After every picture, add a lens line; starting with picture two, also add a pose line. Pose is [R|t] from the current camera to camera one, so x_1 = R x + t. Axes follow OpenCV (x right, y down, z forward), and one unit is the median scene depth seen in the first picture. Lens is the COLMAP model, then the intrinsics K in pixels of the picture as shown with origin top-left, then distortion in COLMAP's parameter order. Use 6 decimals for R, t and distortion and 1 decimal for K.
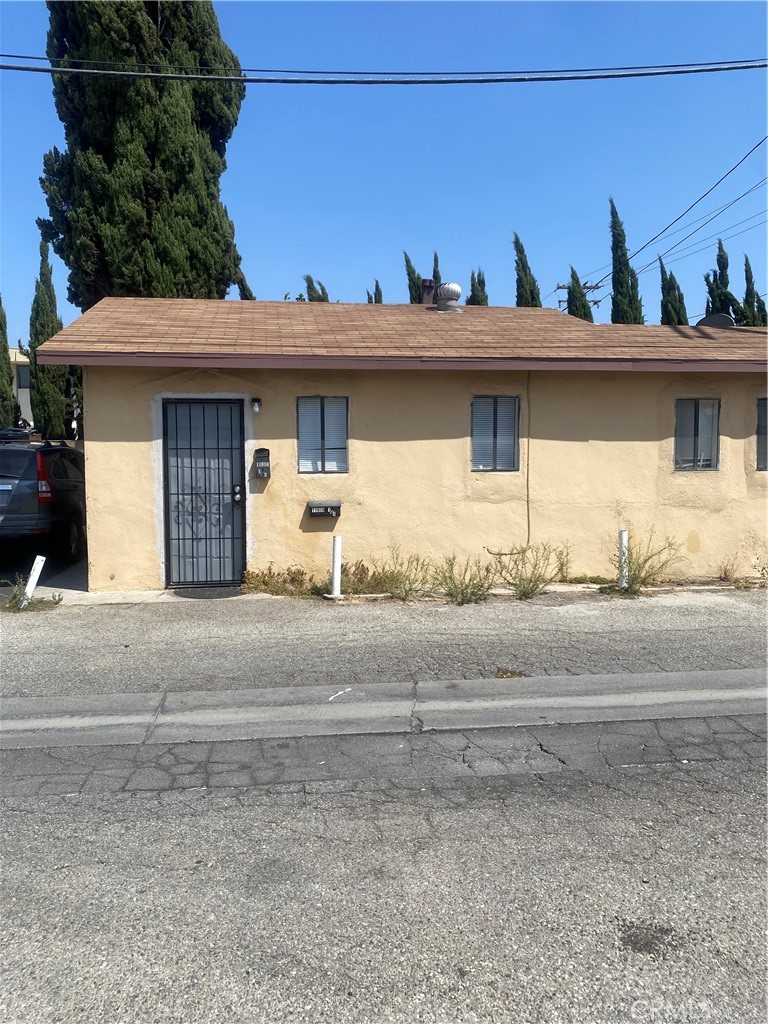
lens RADIAL K [[793.8, 0, 384.0], [0, 793.8, 512.0], [0, 0, 1]] dist [0.034876, -0.004839]
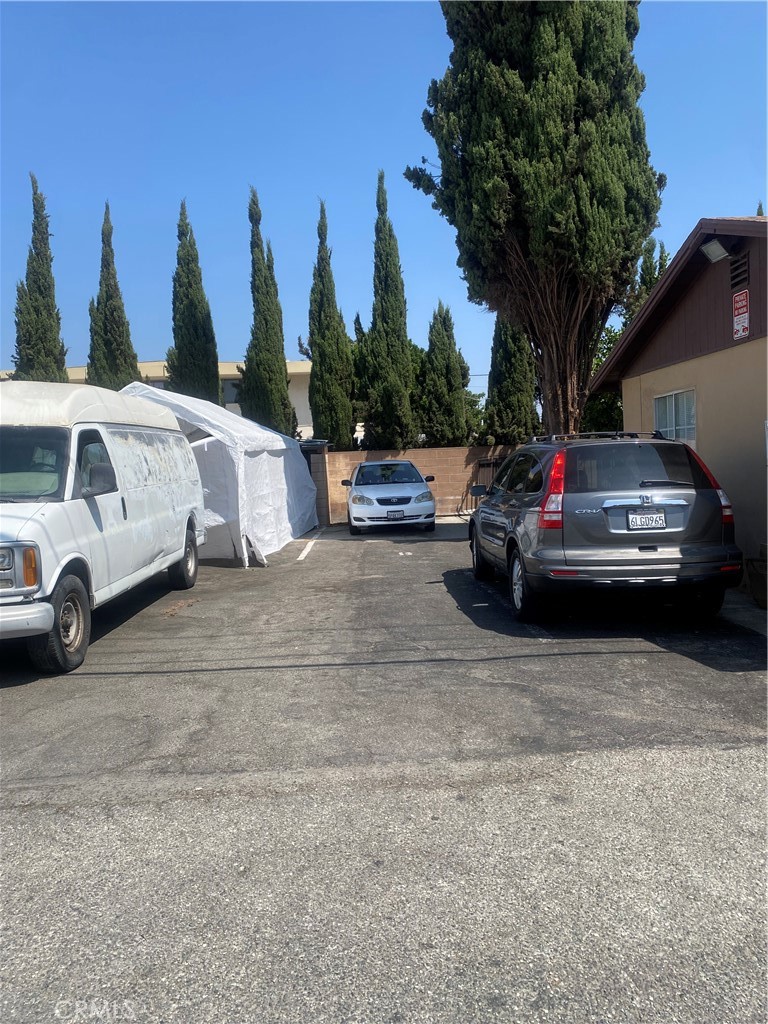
lens RADIAL K [[793.8, 0, 384.0], [0, 793.8, 512.0], [0, 0, 1]] dist [0.034876, -0.004839]
pose [[0.994356, -0.016018, -0.104876, -0.404114], [0.013620, 0.999630, -0.023544, -0.007090], [0.105215, 0.021982, 0.994207, 0.233495]]
